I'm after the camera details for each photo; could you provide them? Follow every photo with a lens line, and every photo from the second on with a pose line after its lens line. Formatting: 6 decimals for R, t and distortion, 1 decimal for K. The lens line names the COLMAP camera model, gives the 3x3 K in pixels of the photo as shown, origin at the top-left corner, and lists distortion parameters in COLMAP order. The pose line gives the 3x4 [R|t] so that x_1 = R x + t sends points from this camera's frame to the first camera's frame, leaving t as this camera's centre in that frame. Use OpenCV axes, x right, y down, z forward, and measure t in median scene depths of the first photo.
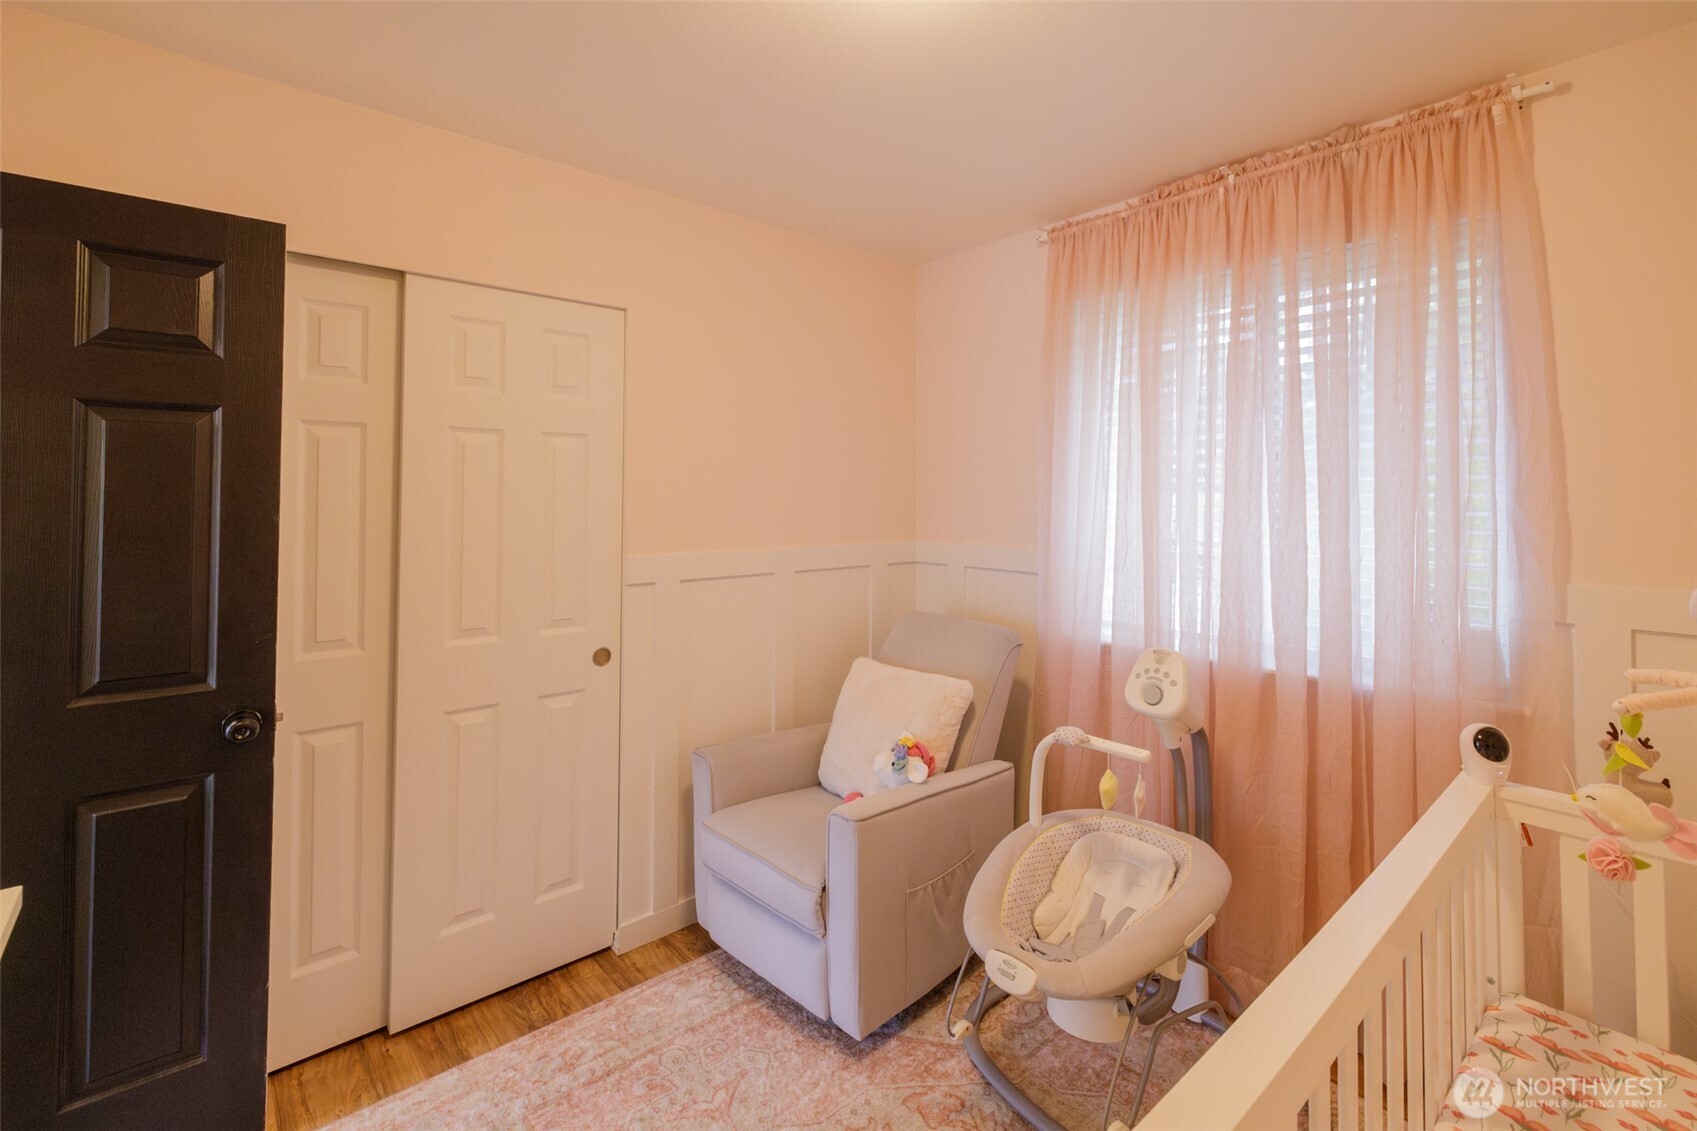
lens RADIAL K [[760.2, 0, 854.6], [0, 760.2, 453.8], [0, 0, 1]] dist [-0.001427, -0.000446]
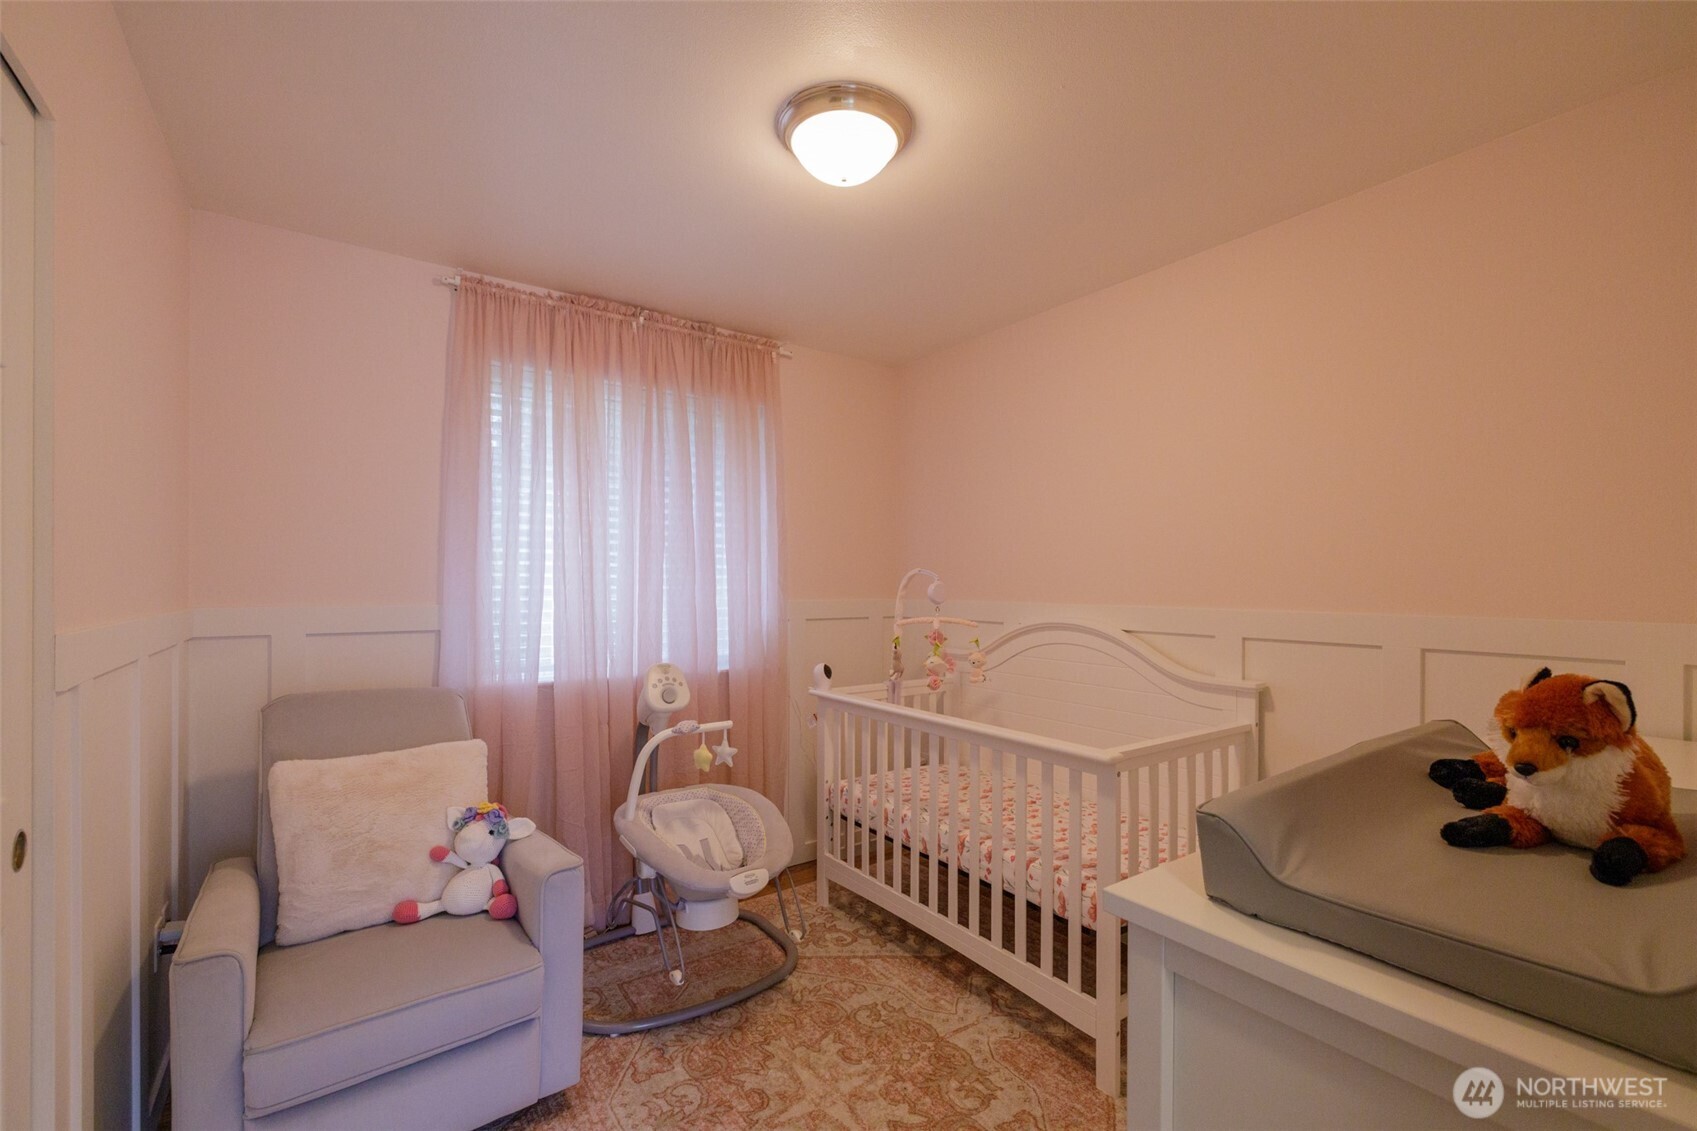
lens RADIAL K [[710.4, 0, 850.6], [0, 710.4, 600.6], [0, 0, 1]] dist [0.000223, -0.000018]
pose [[0.095640, -0.003820, 0.995409, -0.770416], [-0.034926, 0.999364, 0.007191, 0.120168], [-0.994803, -0.035453, 0.095445, 0.531449]]
